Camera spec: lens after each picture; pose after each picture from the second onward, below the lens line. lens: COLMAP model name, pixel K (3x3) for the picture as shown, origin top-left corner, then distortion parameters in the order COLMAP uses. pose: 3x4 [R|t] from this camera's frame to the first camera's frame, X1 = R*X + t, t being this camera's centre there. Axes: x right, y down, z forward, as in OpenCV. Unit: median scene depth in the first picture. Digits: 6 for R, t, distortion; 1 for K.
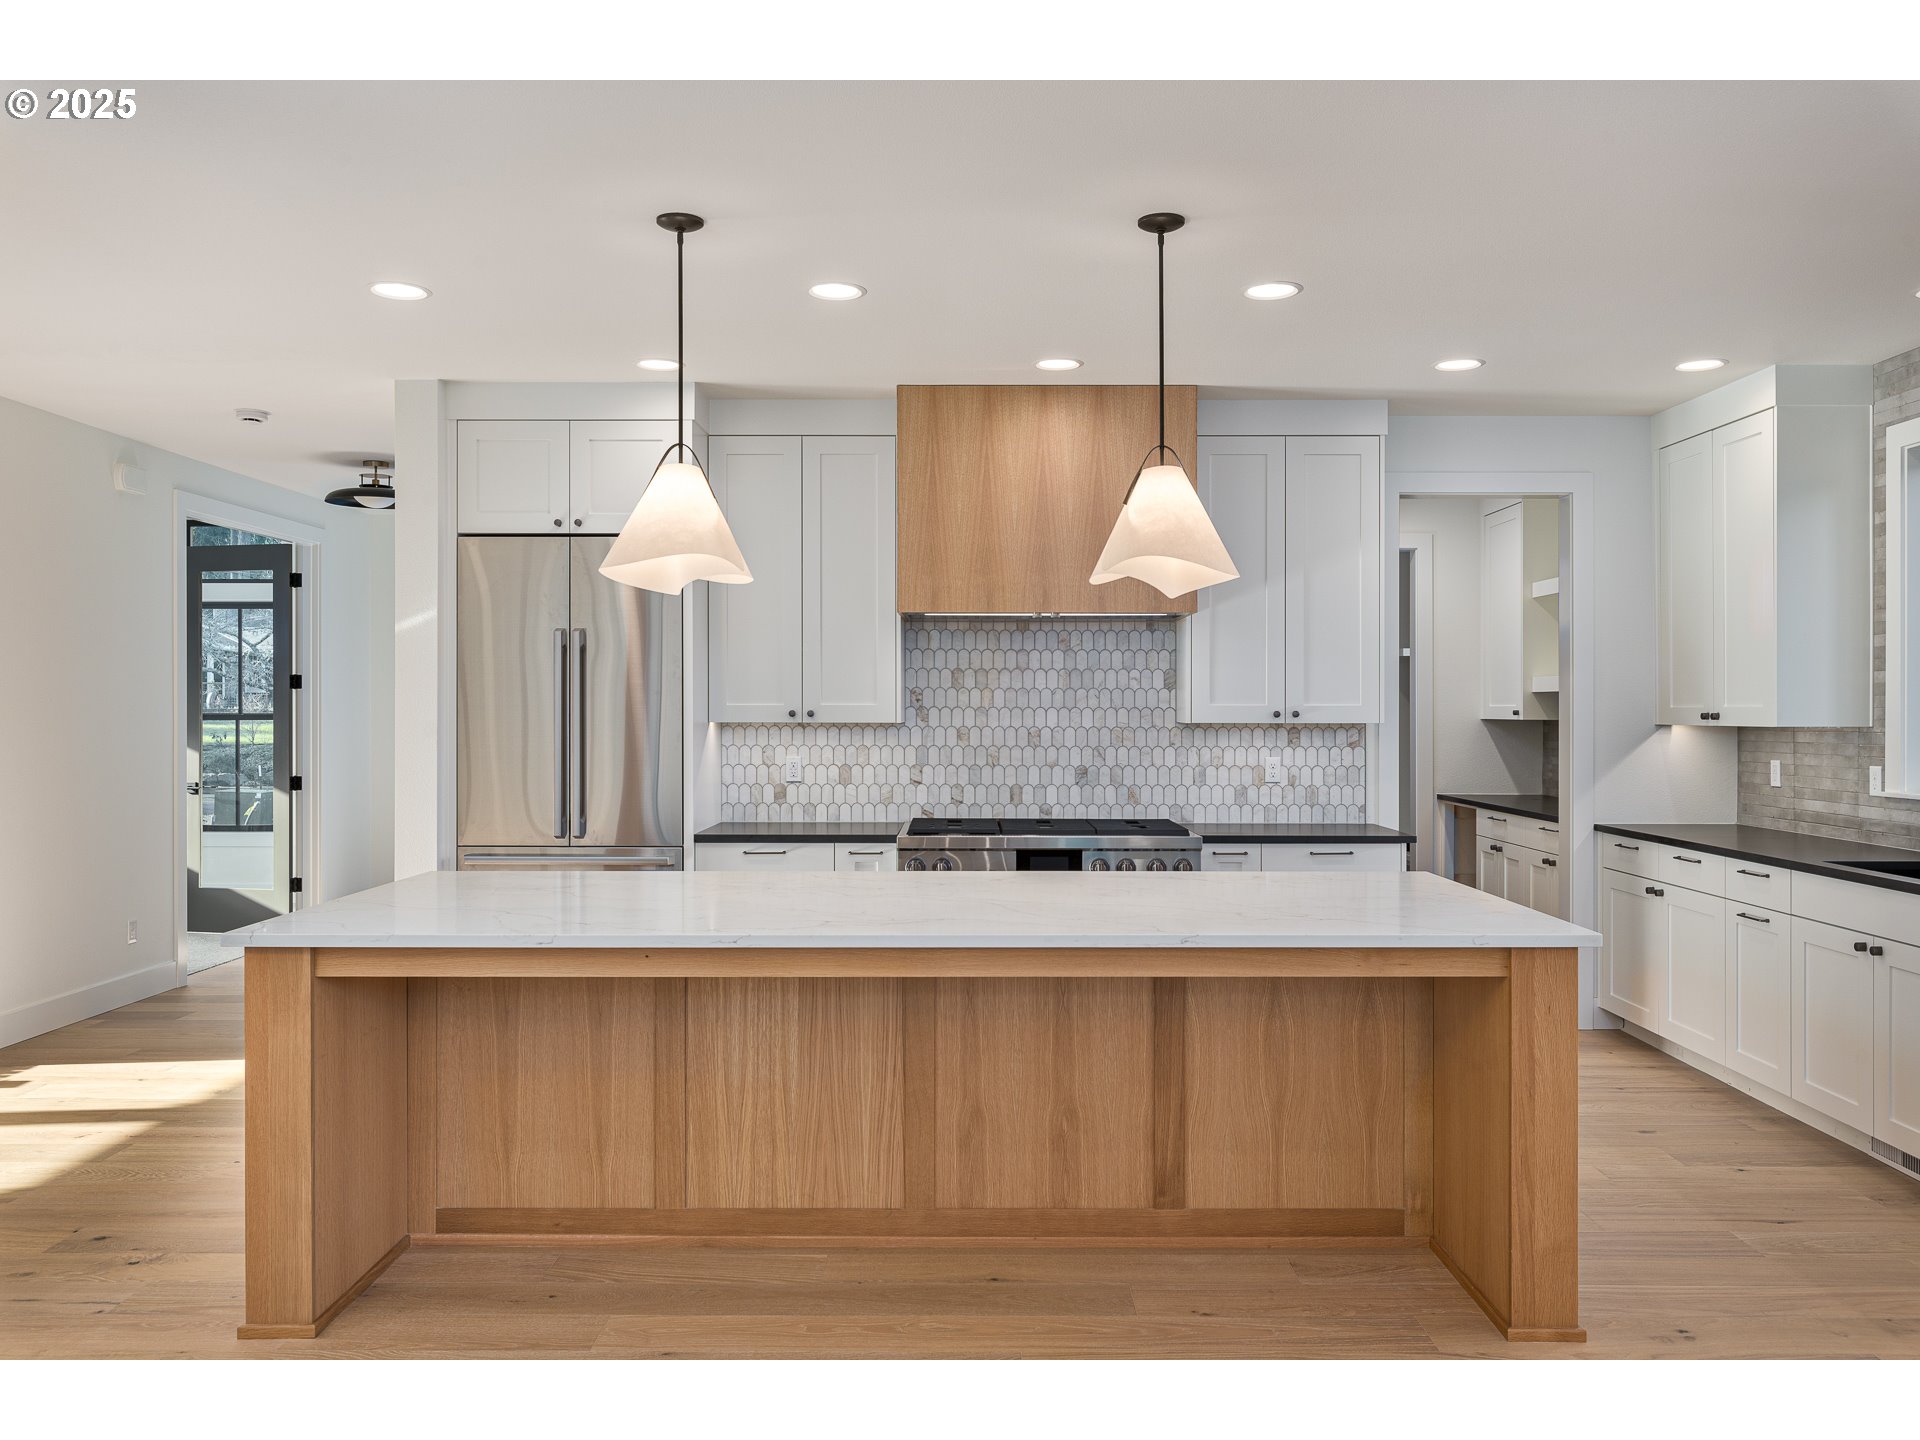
lens RADIAL K [[1459.2, 0, 963.6], [0, 1459.2, 703.4], [0, 0, 1]] dist [0.000776, 0.004260]
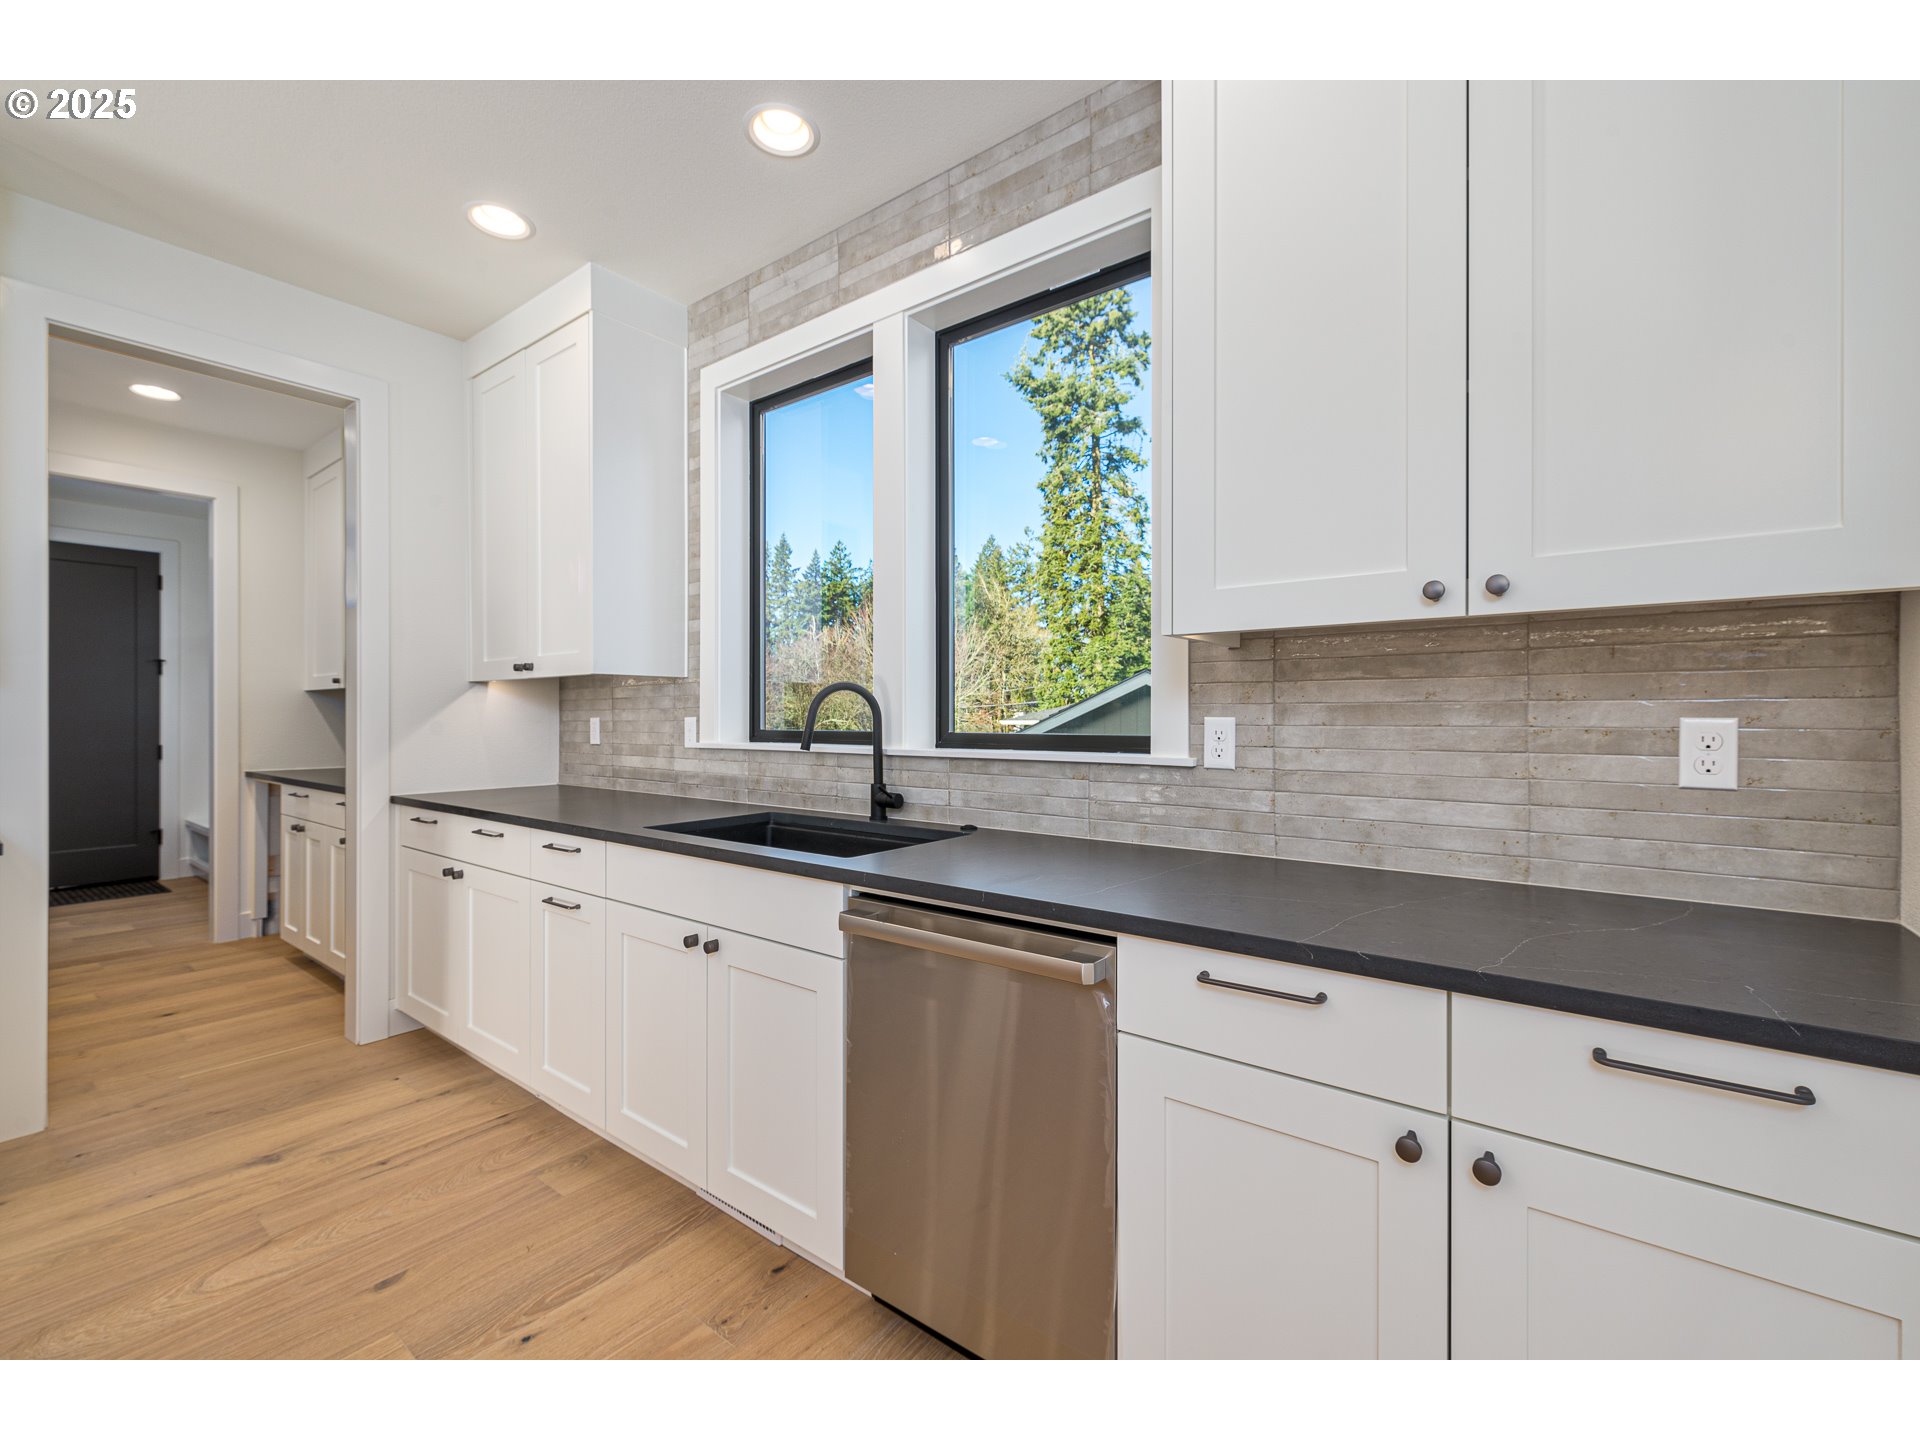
lens RADIAL K [[810.8, 0, 968.2], [0, 810.8, 717.3], [0, 0, 1]] dist [0.001732, 0.000009]
pose [[0.602412, -0.002564, 0.798181, 0.257002], [-0.001194, 0.999991, 0.004113, 0.034347], [-0.798184, -0.003431, 0.602404, 0.445079]]
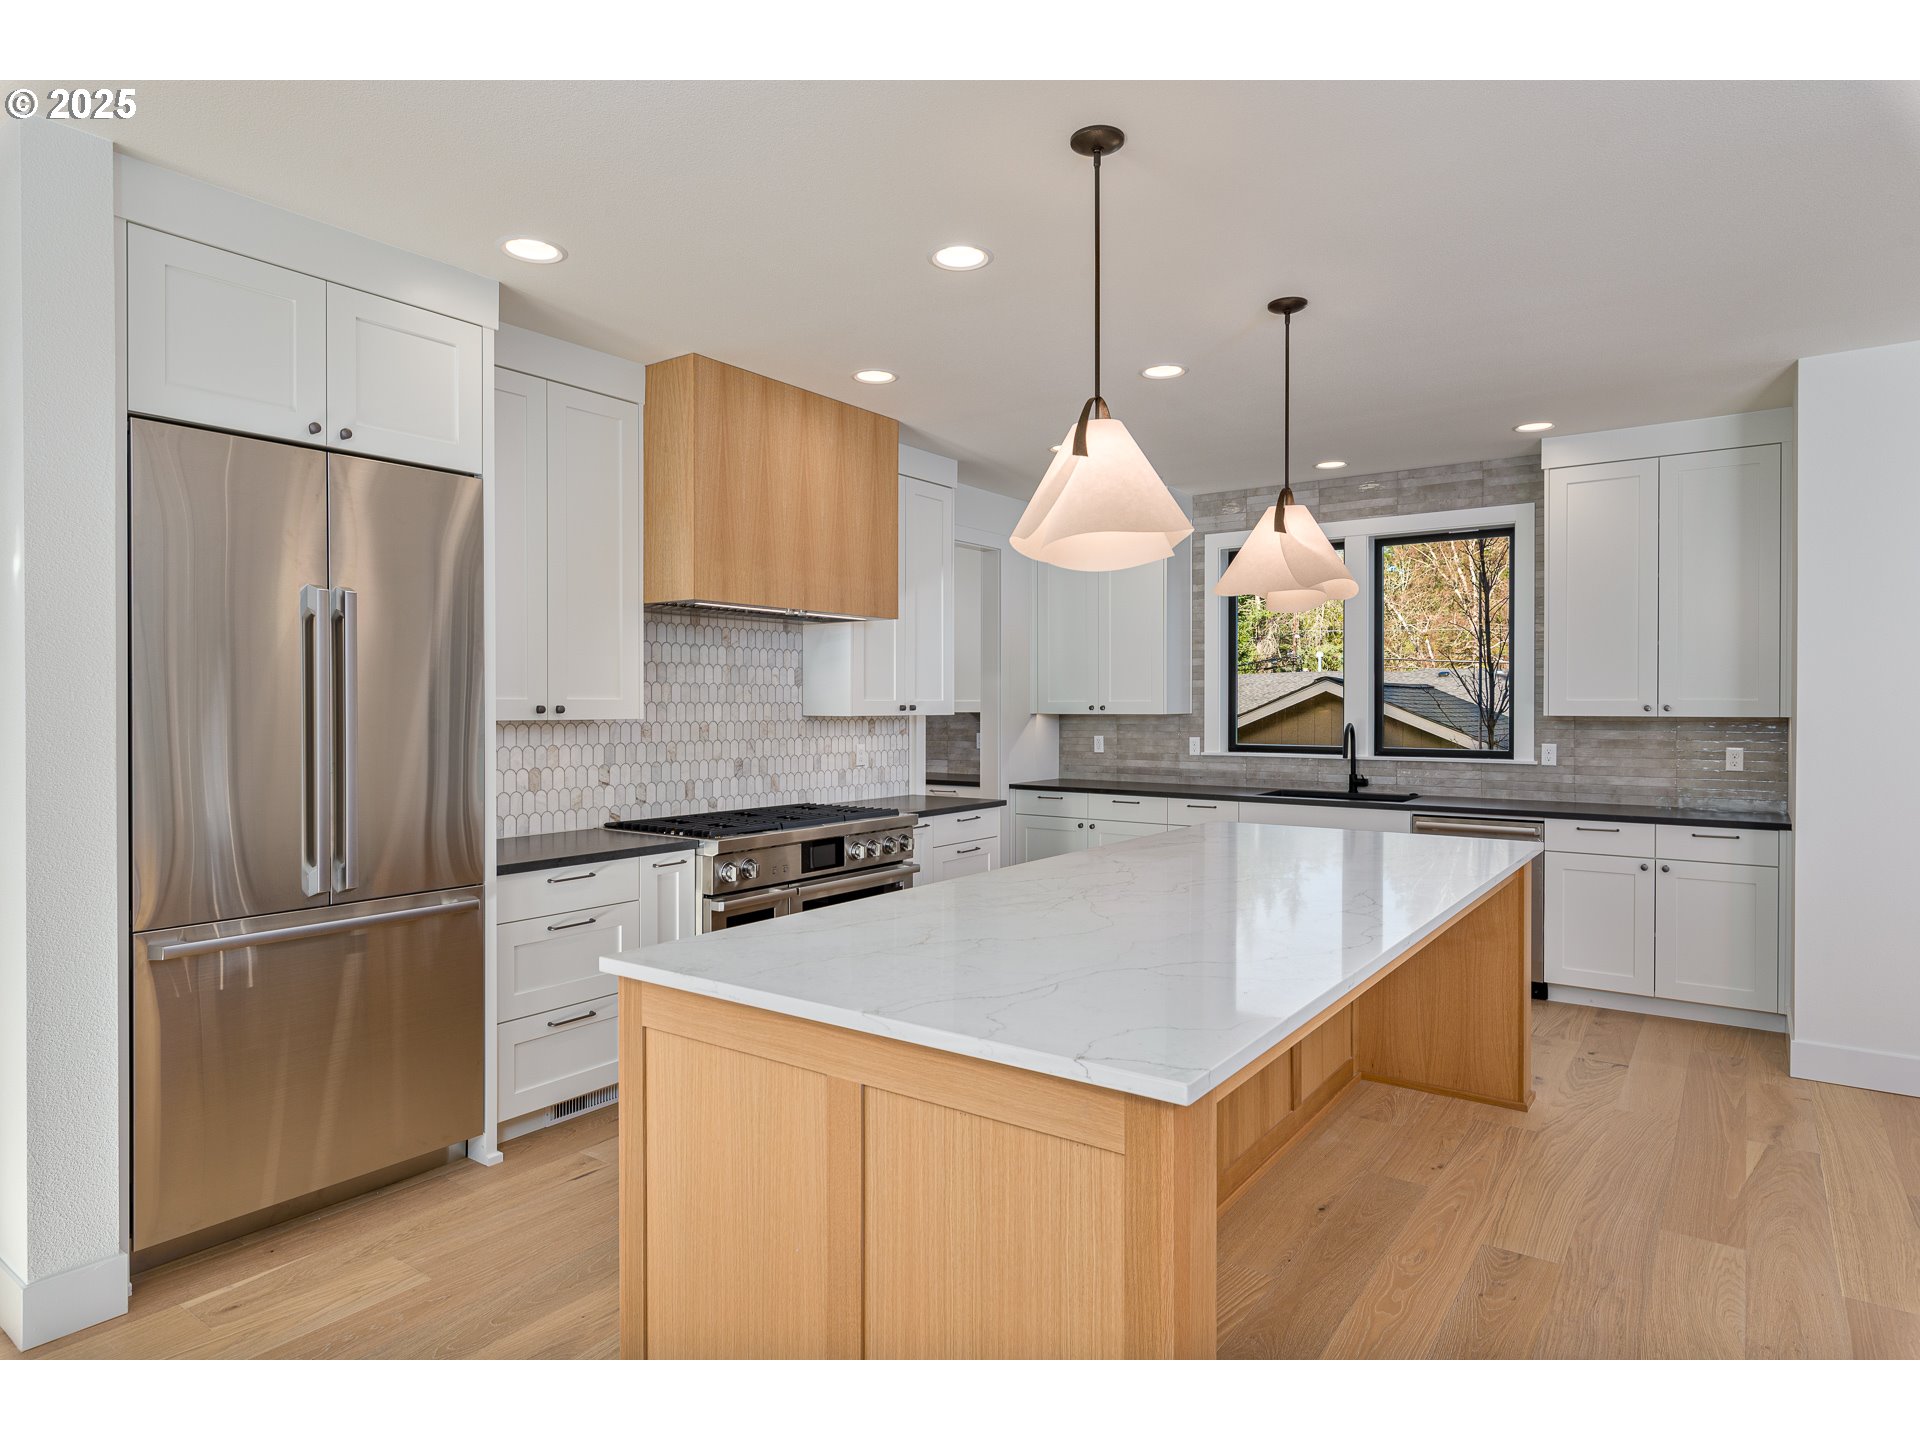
lens RADIAL K [[1100.5, 0, 970.0], [0, 1100.5, 708.4], [0, 0, 1]] dist [-0.000608, -0.000074]
pose [[0.576655, -0.004877, 0.816973, -0.465954], [-0.001676, 0.999973, 0.007152, 0.001183], [-0.816986, -0.005493, 0.576632, 0.413064]]
